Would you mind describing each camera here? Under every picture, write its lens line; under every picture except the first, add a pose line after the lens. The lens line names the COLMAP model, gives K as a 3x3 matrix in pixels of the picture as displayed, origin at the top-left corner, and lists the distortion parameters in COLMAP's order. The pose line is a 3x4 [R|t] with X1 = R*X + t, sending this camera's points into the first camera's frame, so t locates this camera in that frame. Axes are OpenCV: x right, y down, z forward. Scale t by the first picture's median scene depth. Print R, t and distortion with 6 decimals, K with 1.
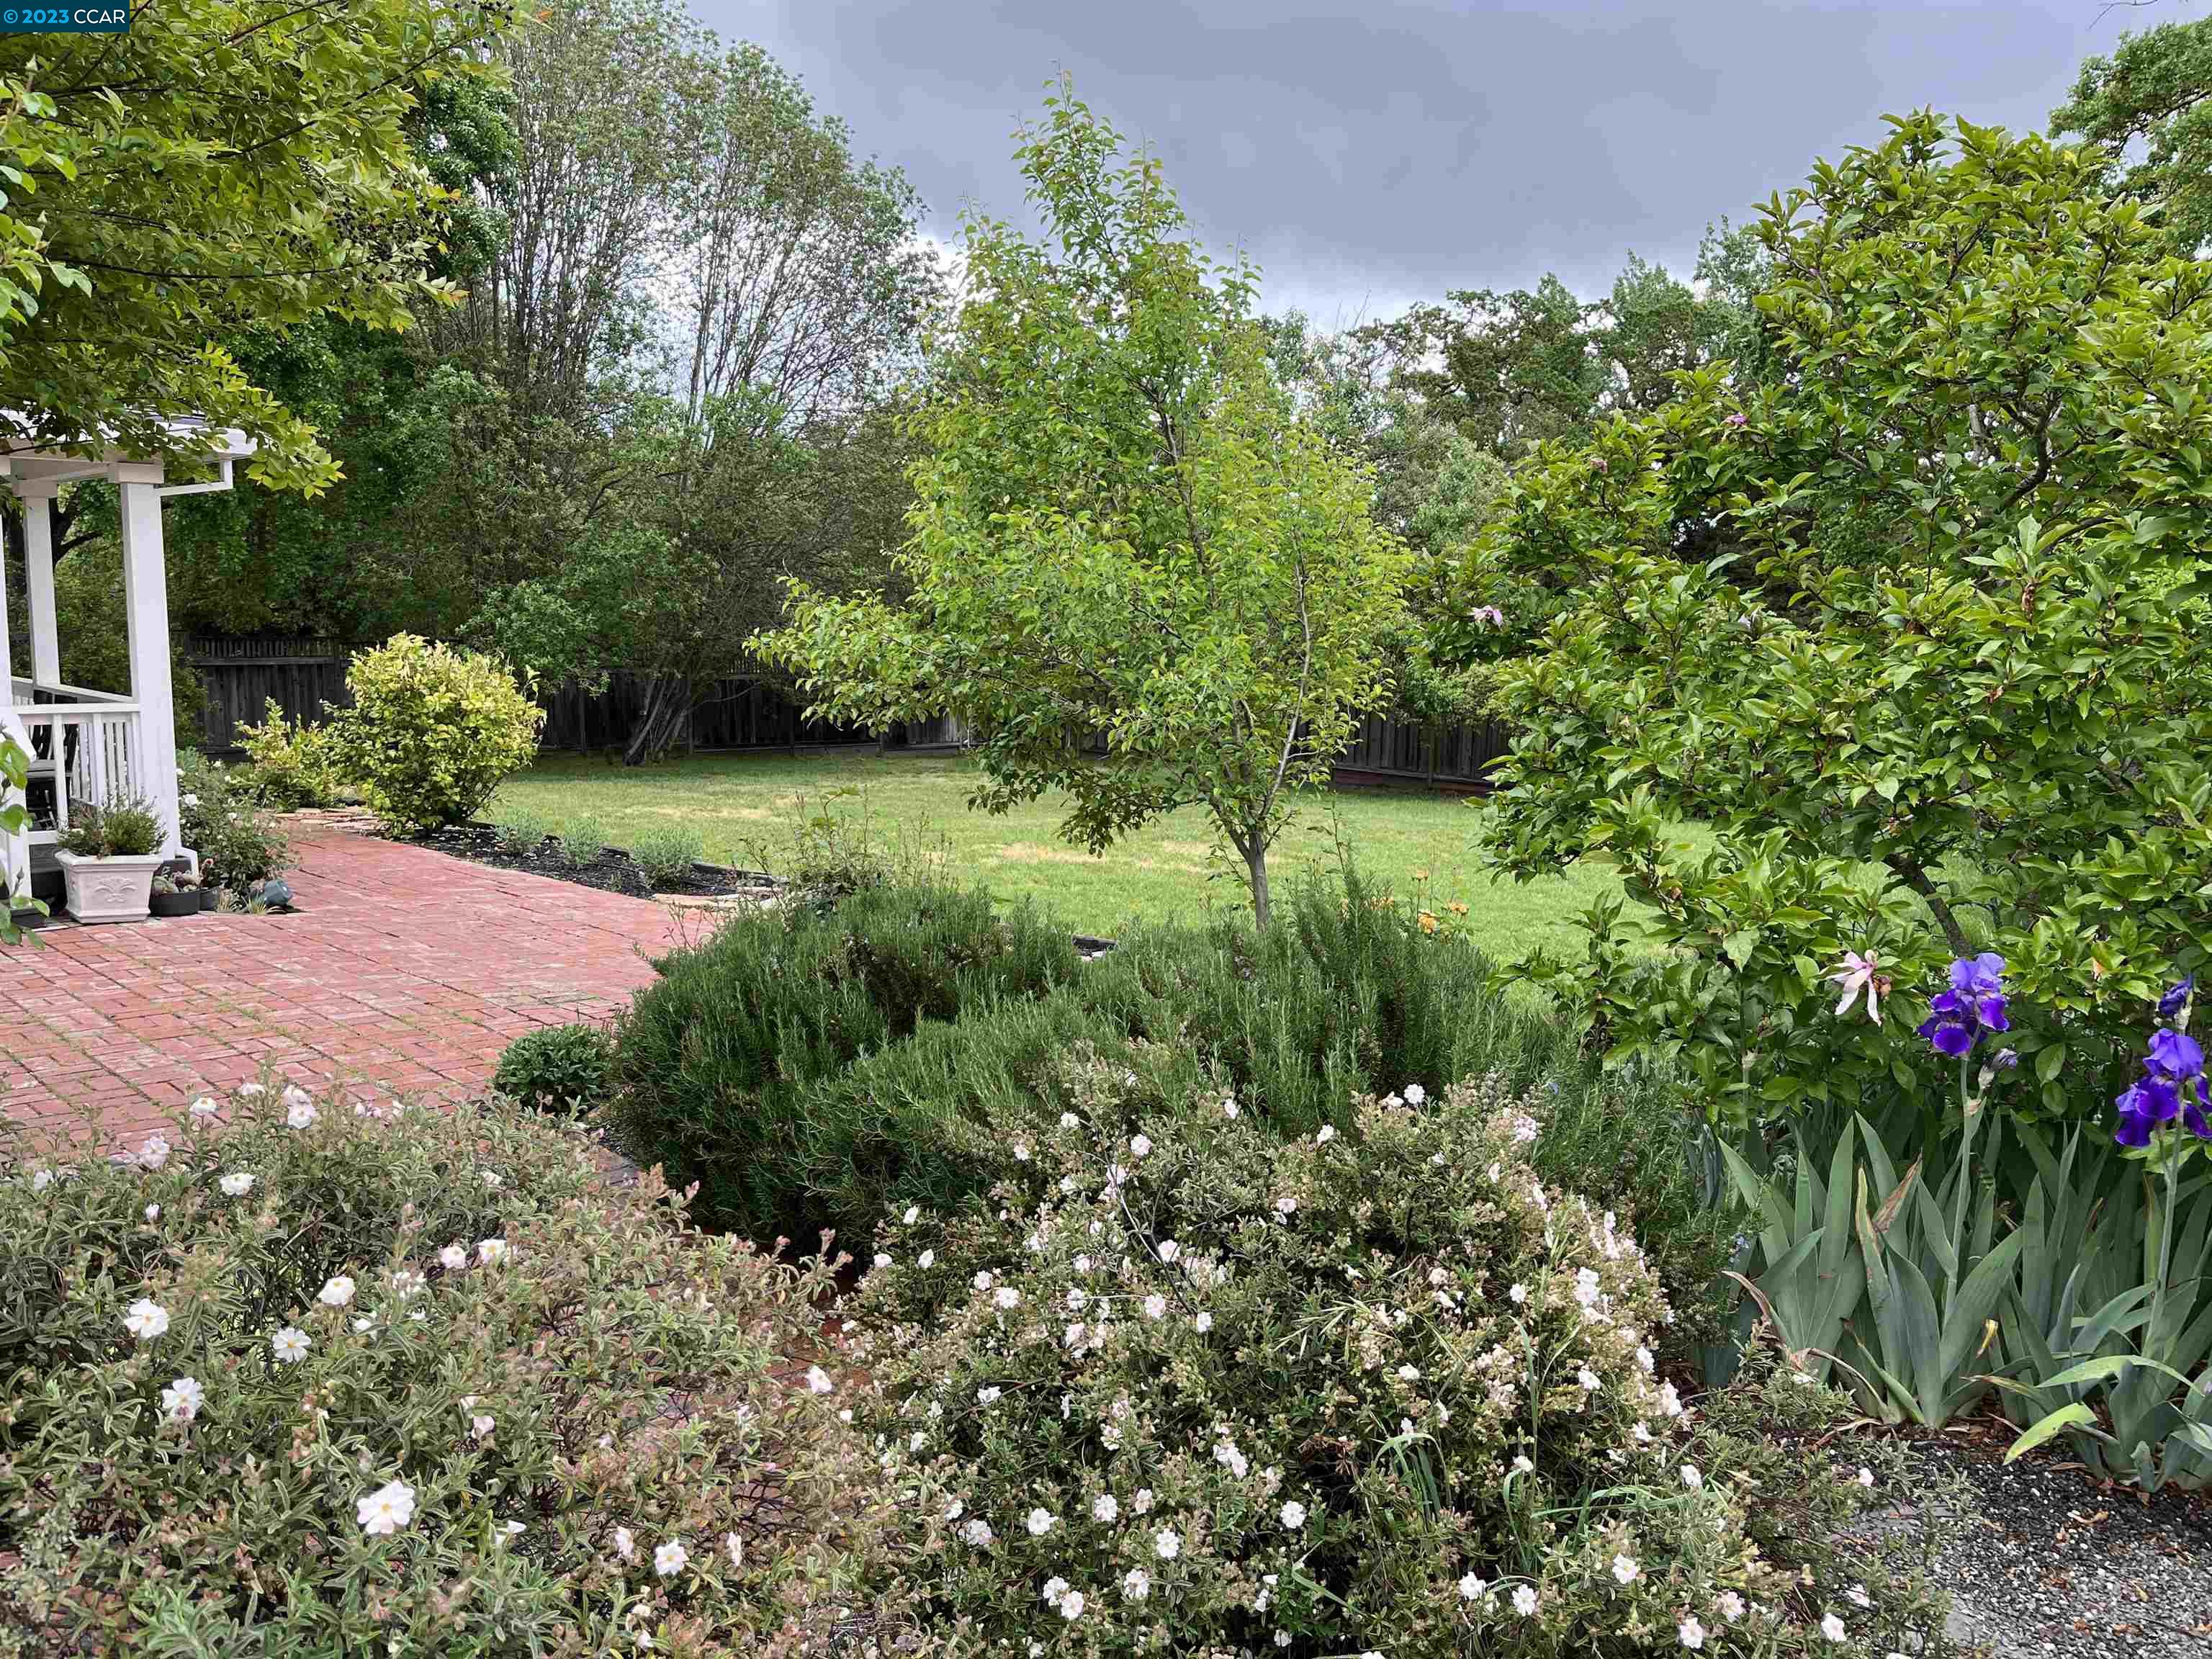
lens RADIAL K [[1682.3, 0, 1105.5], [0, 1682.3, 805.9], [0, 0, 1]] dist [0.016801, -0.001521]
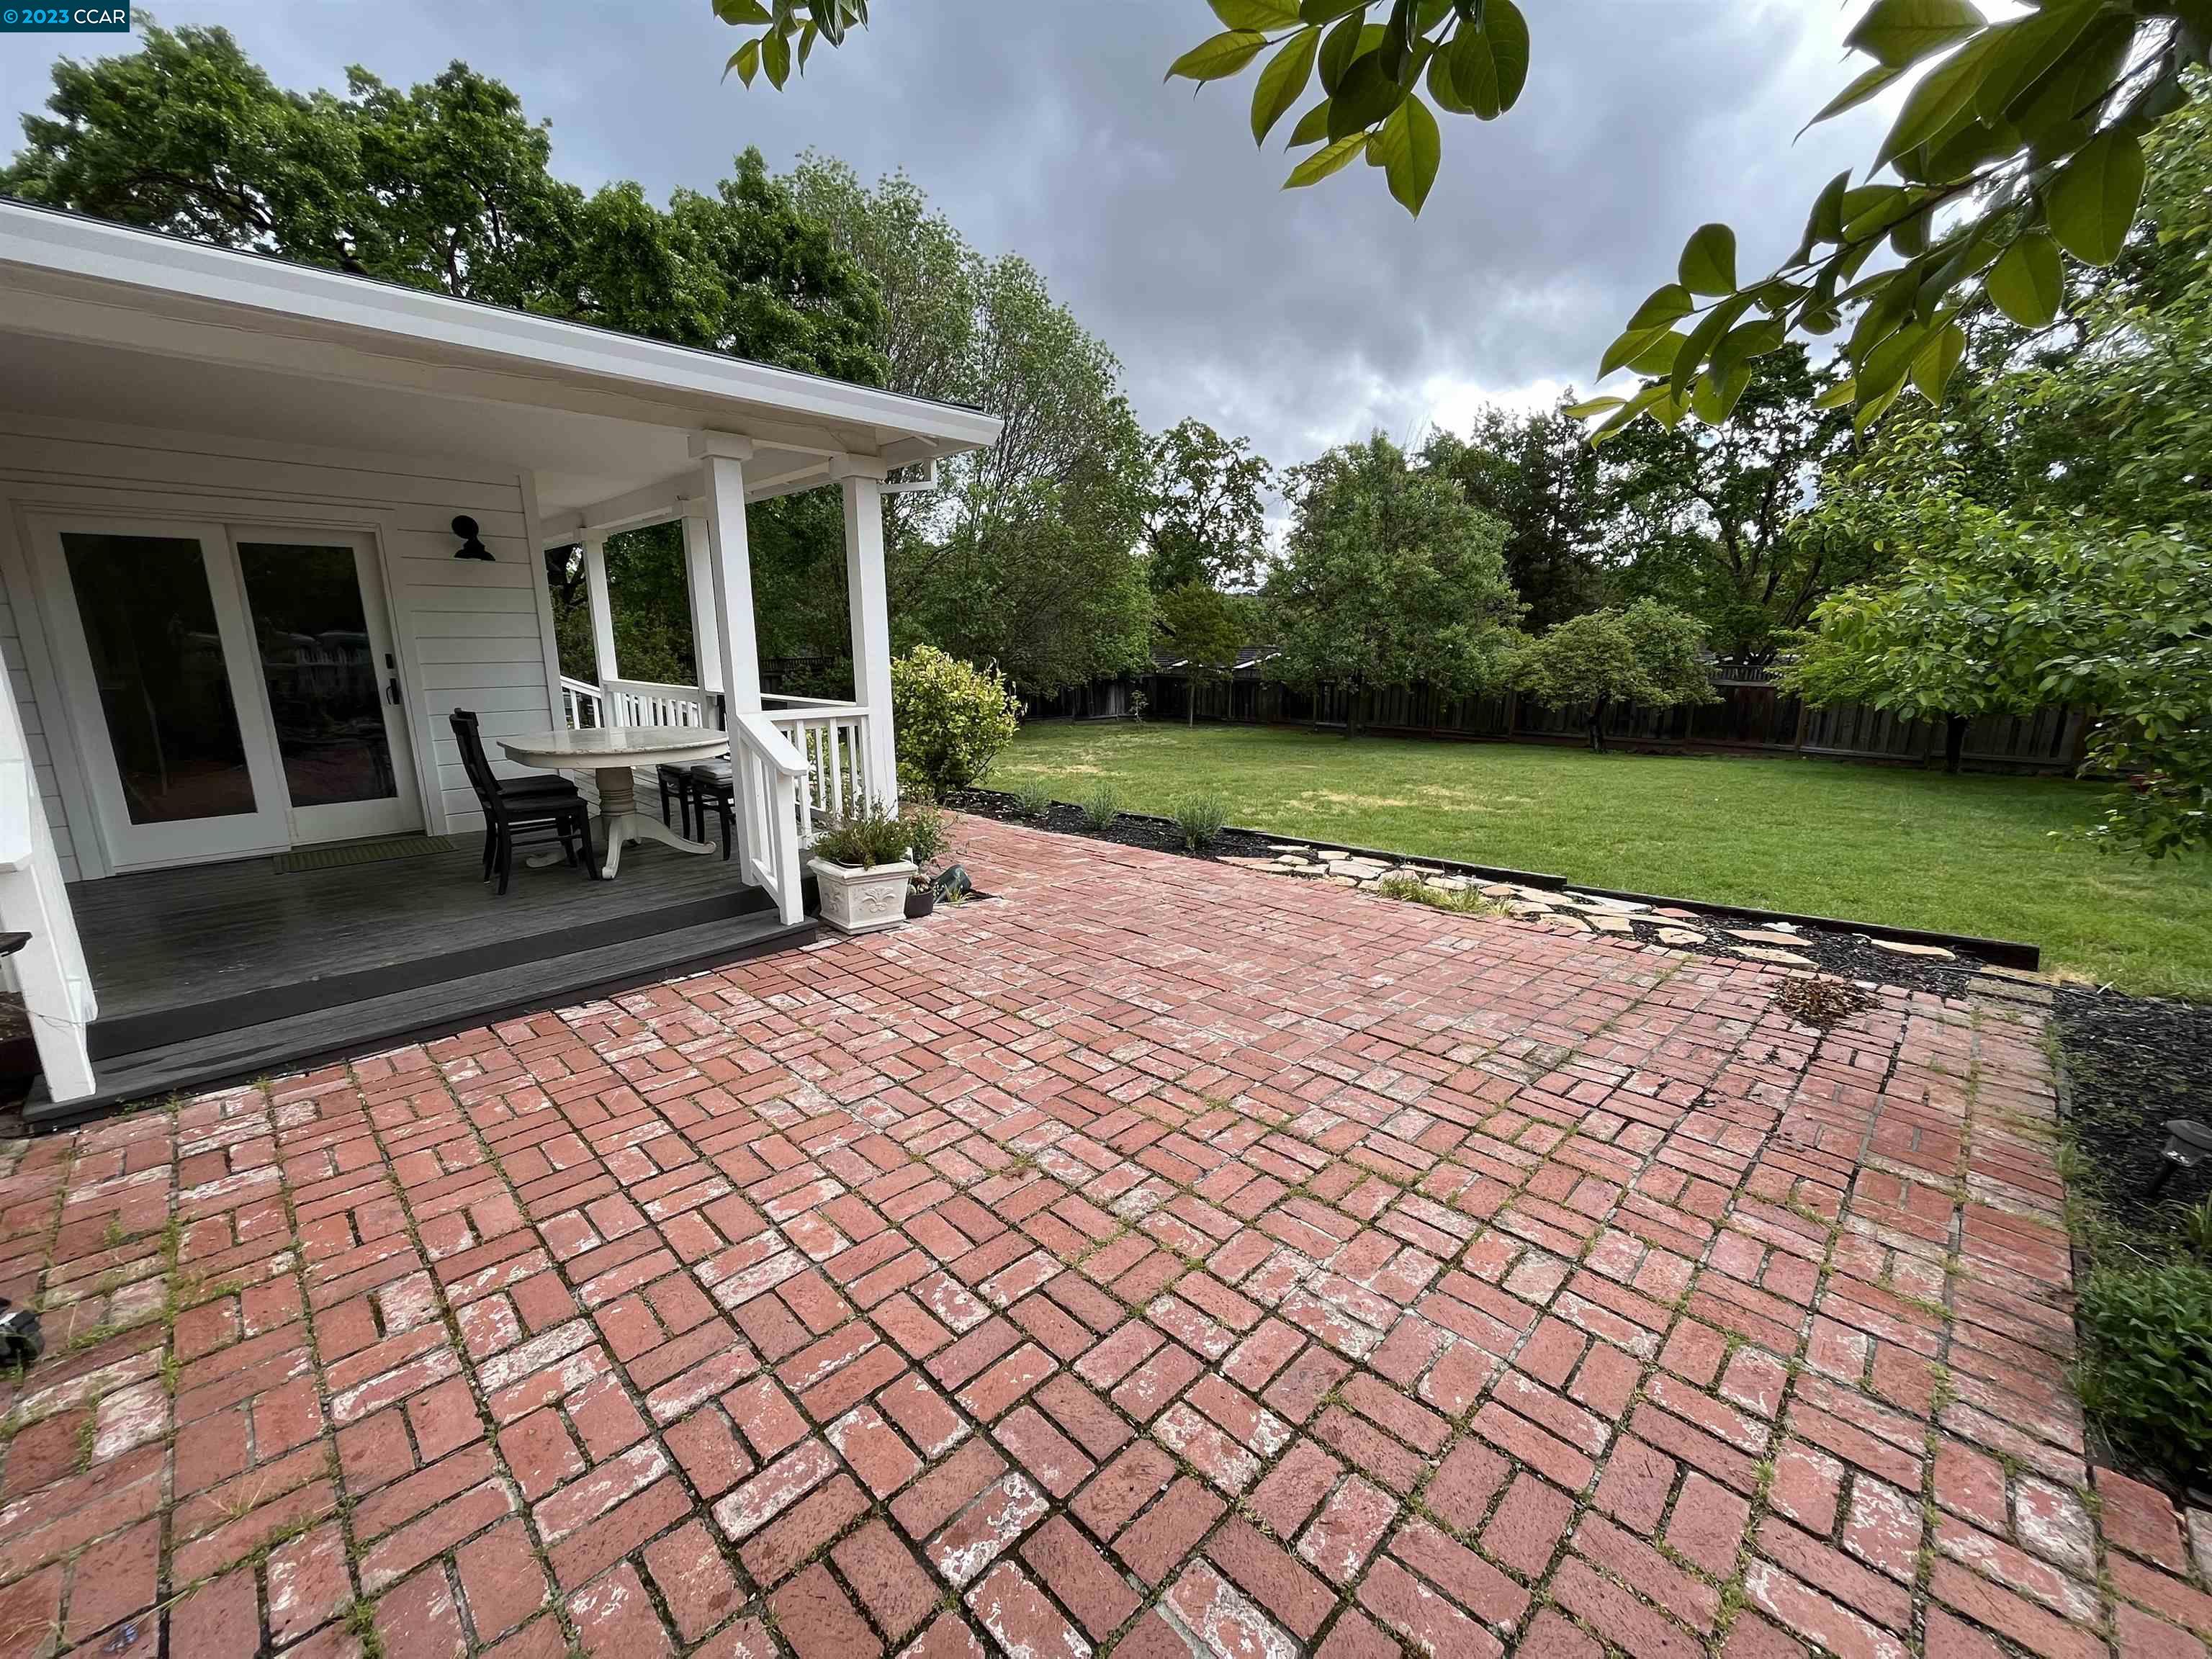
lens RADIAL K [[890.5, 0, 1106.0], [0, 890.5, 829.5], [0, 0, 1]] dist [-0.001251, -0.000050]
pose [[0.999753, -0.020461, 0.008710, -0.290595], [0.019534, 0.995217, 0.095718, -0.024228], [-0.010627, -0.095524, 0.995370, 0.308540]]
